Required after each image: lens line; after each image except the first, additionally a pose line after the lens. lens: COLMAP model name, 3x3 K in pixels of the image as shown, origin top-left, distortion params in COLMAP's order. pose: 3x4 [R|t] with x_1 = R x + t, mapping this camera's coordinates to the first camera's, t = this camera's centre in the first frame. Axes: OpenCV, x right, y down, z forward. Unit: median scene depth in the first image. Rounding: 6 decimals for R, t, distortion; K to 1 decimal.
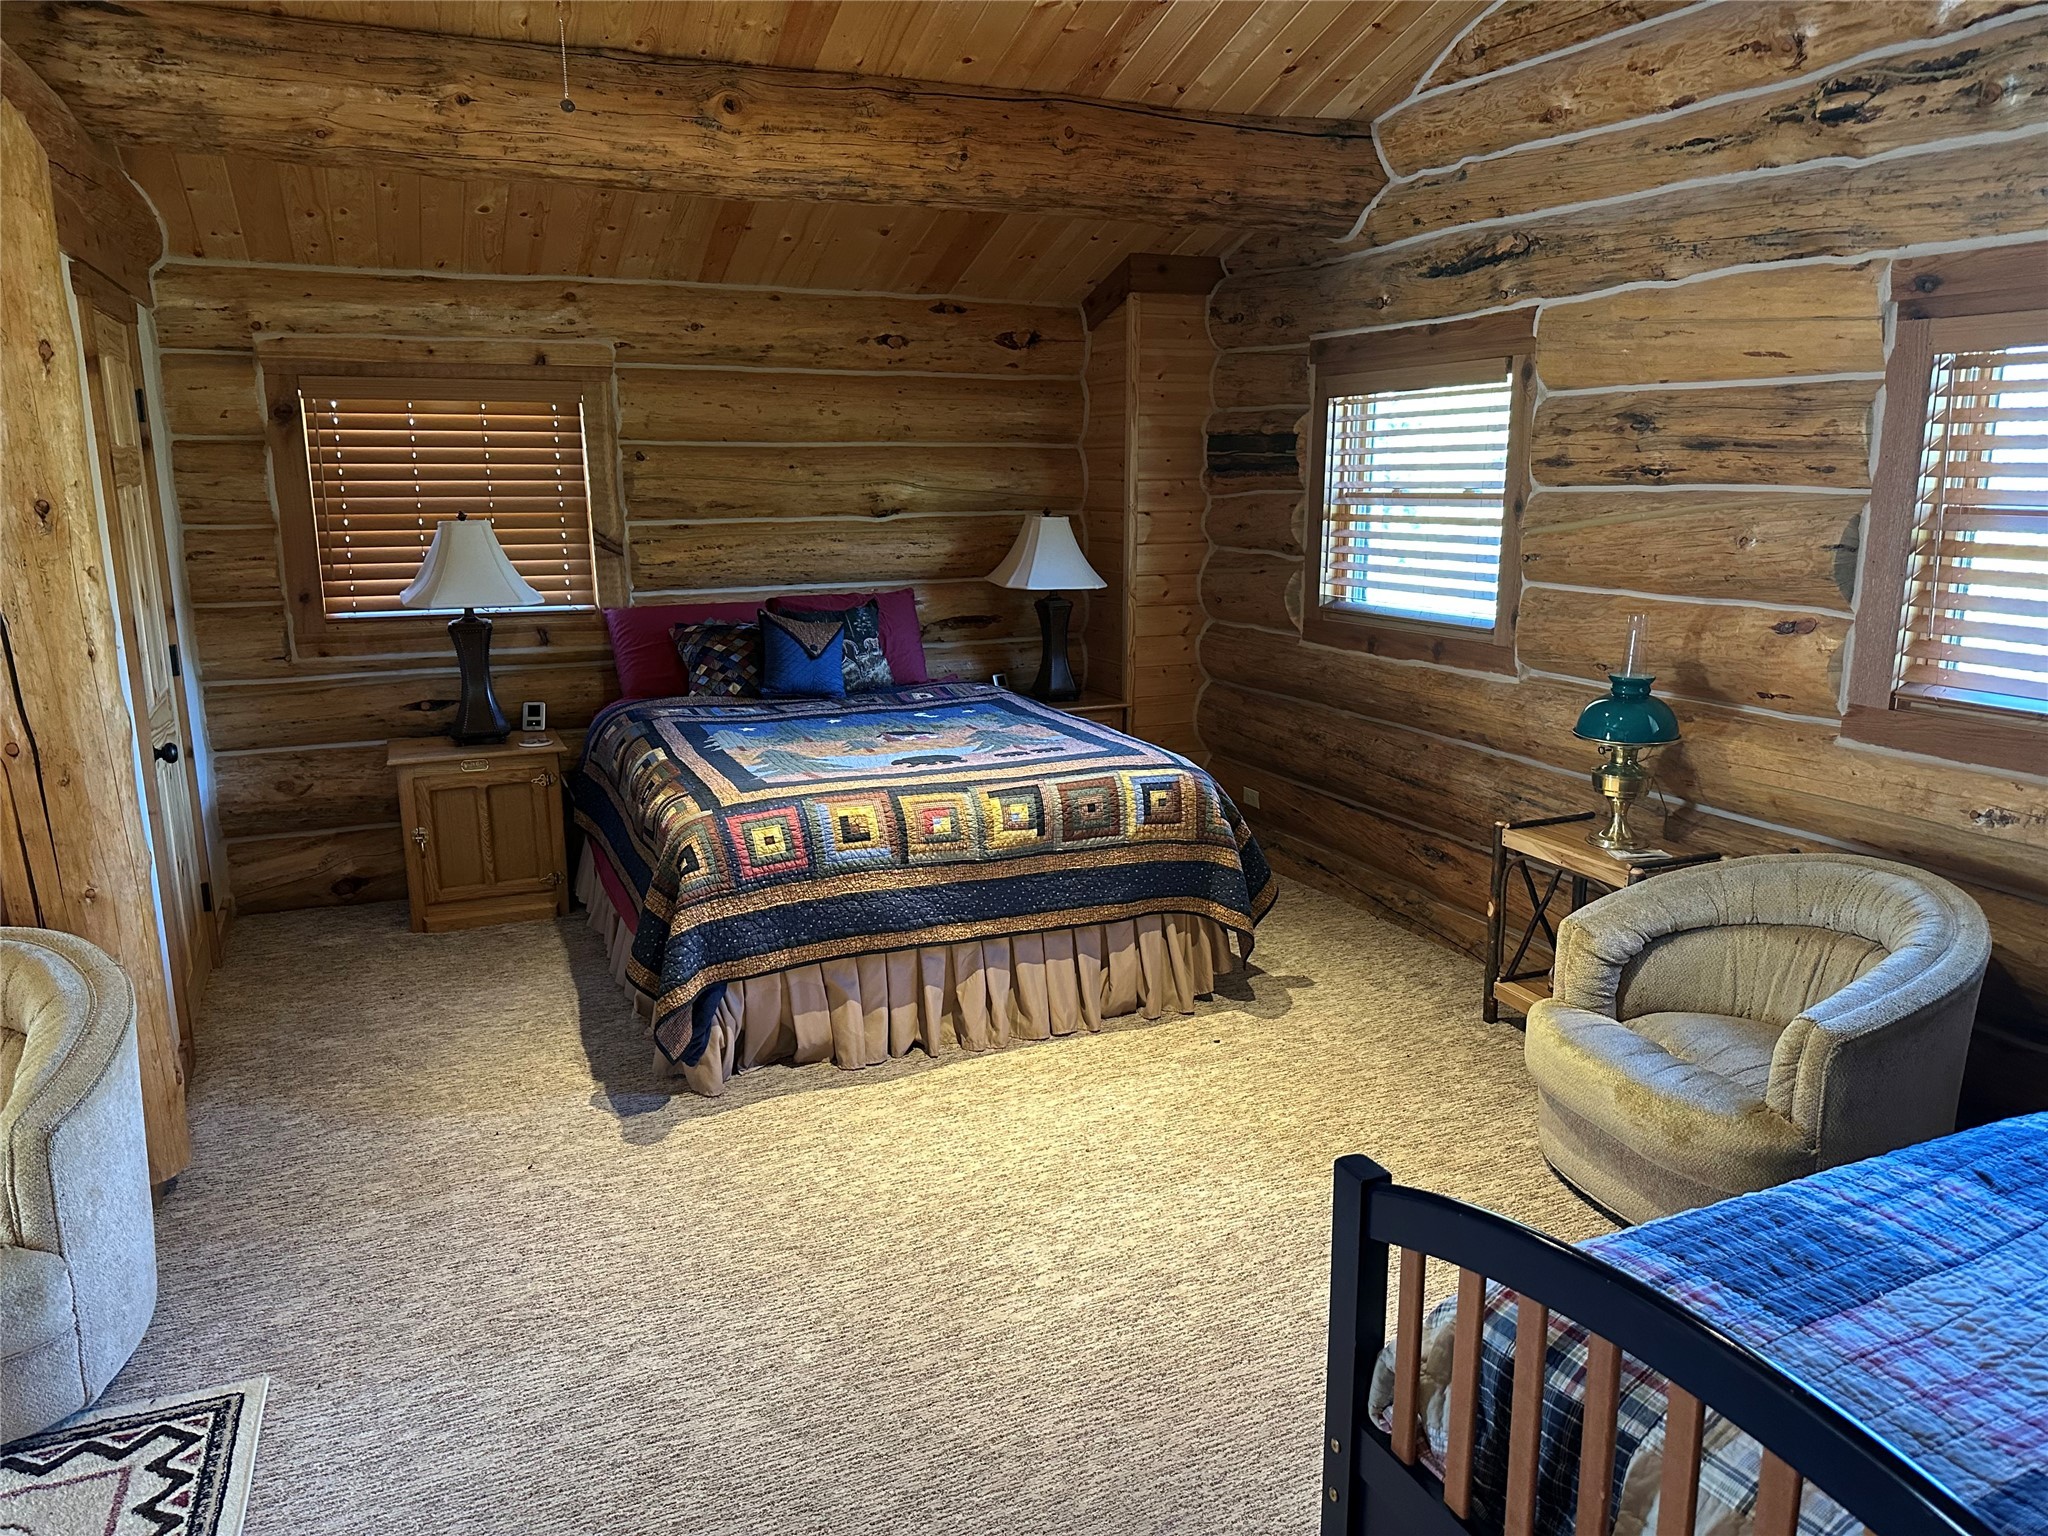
lens RADIAL K [[1414.2, 0, 1014.0], [0, 1414.2, 777.4], [0, 0, 1]] dist [0.063109, -0.075862]
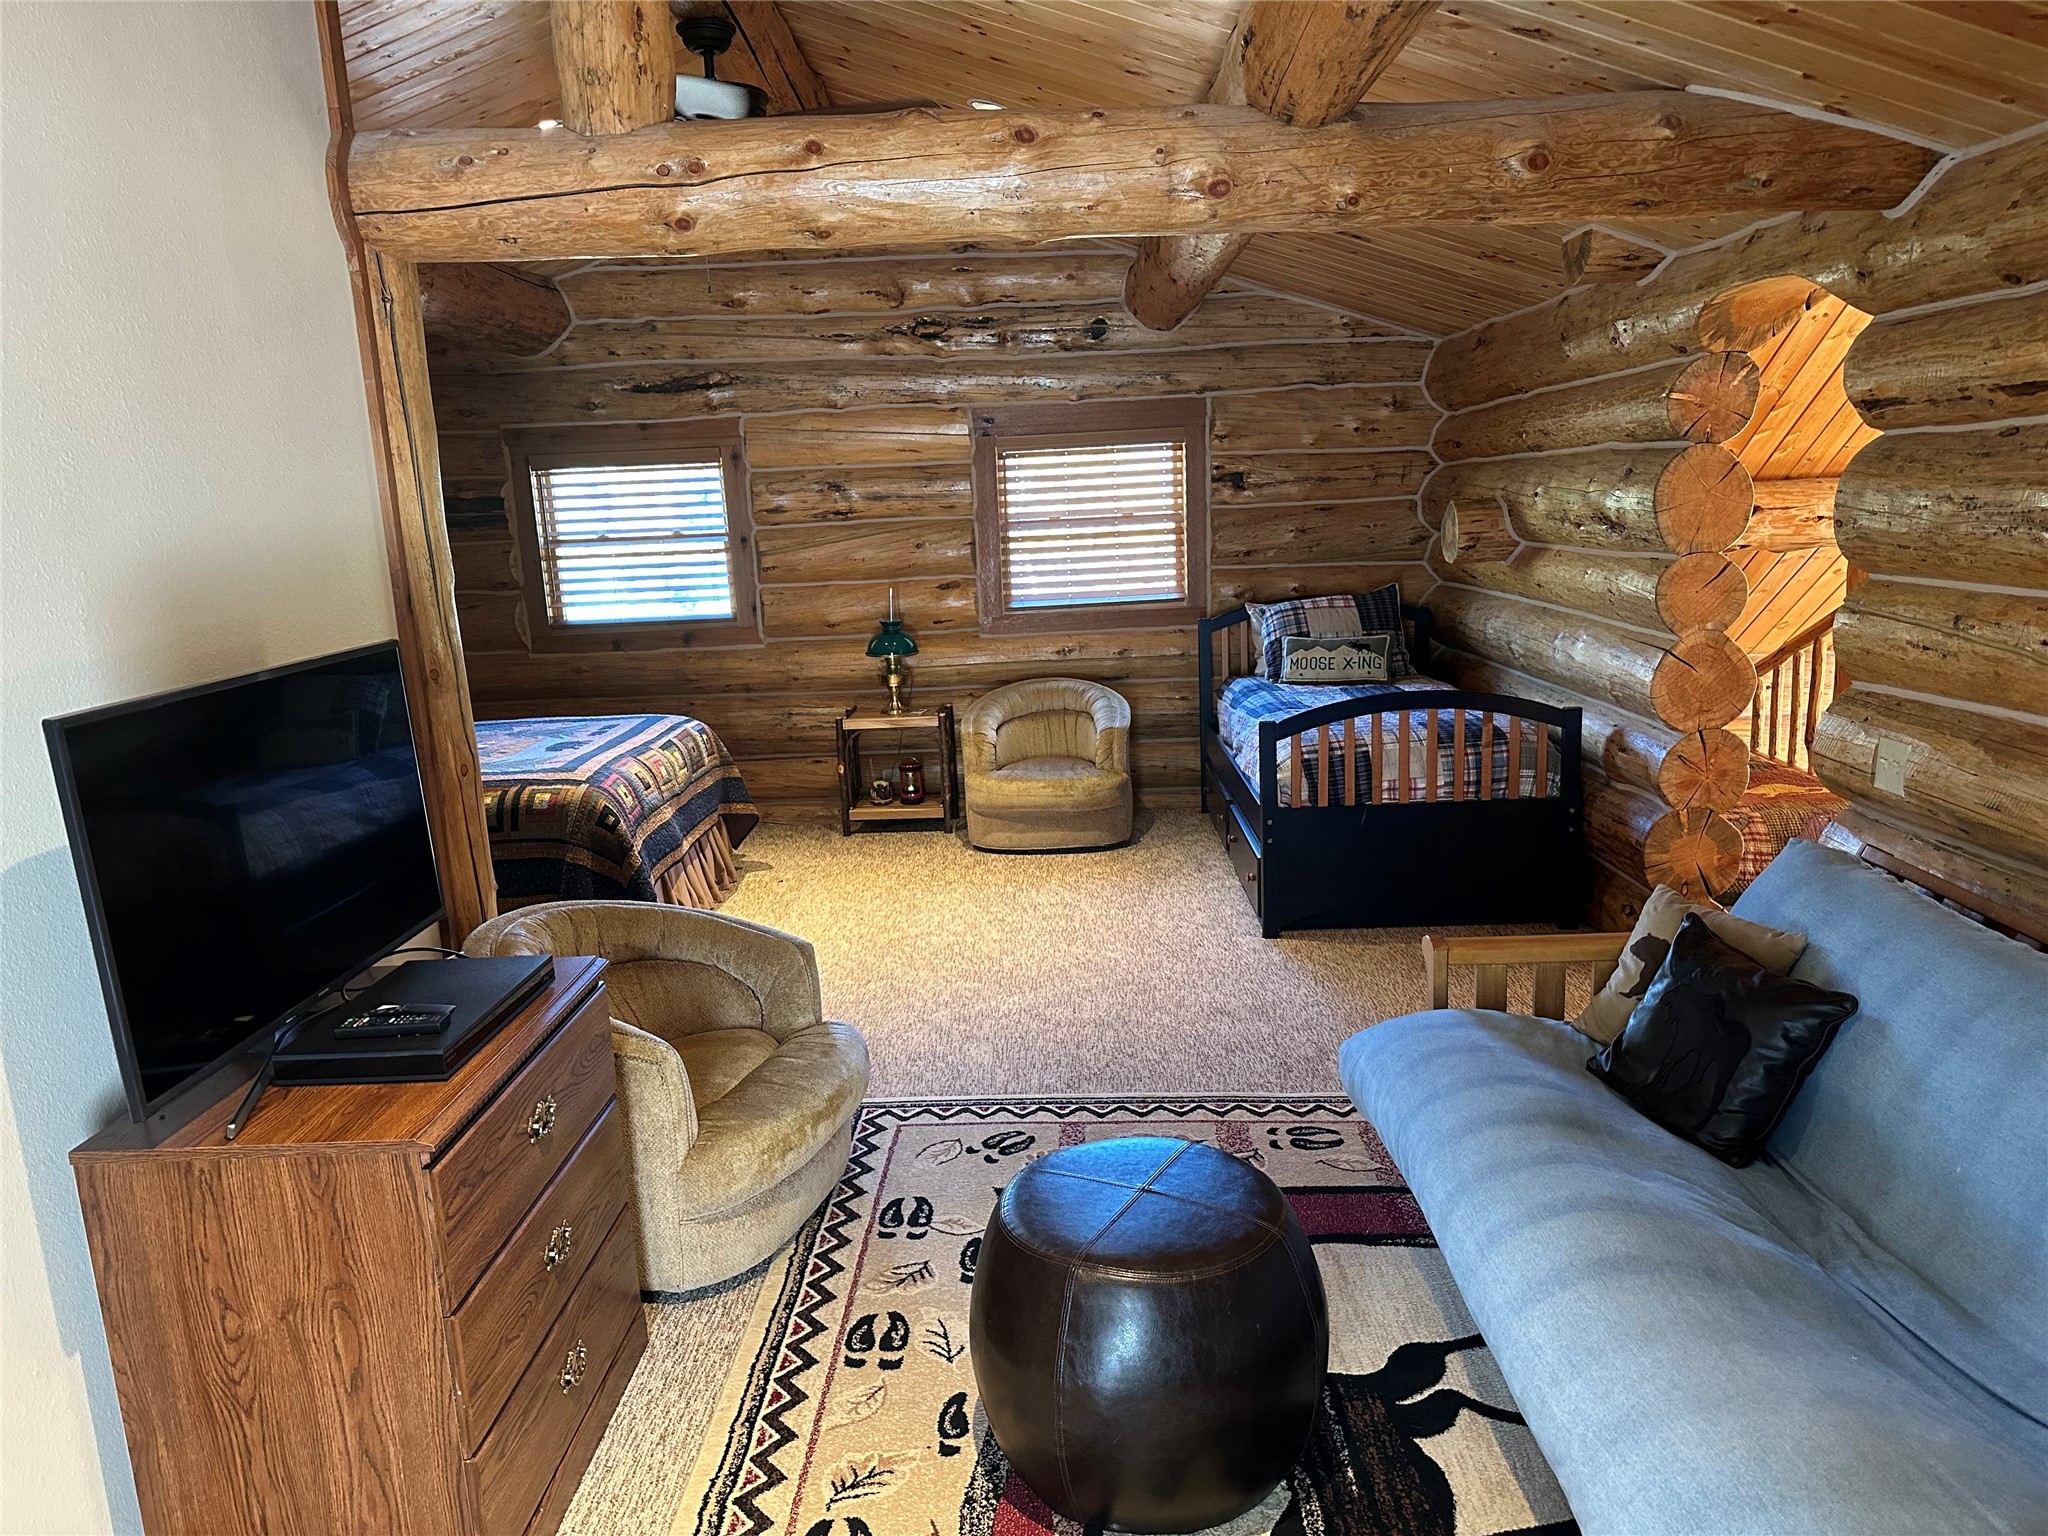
lens RADIAL K [[1414.2, 0, 994.3], [0, 1414.2, 792.3], [0, 0, 1]] dist [0.063109, -0.075862]
pose [[0.436106, -0.202273, 0.876868, -0.988631], [0.234064, 0.966370, 0.106508, -0.017019], [-0.868922, 0.158794, 0.468784, 0.043030]]
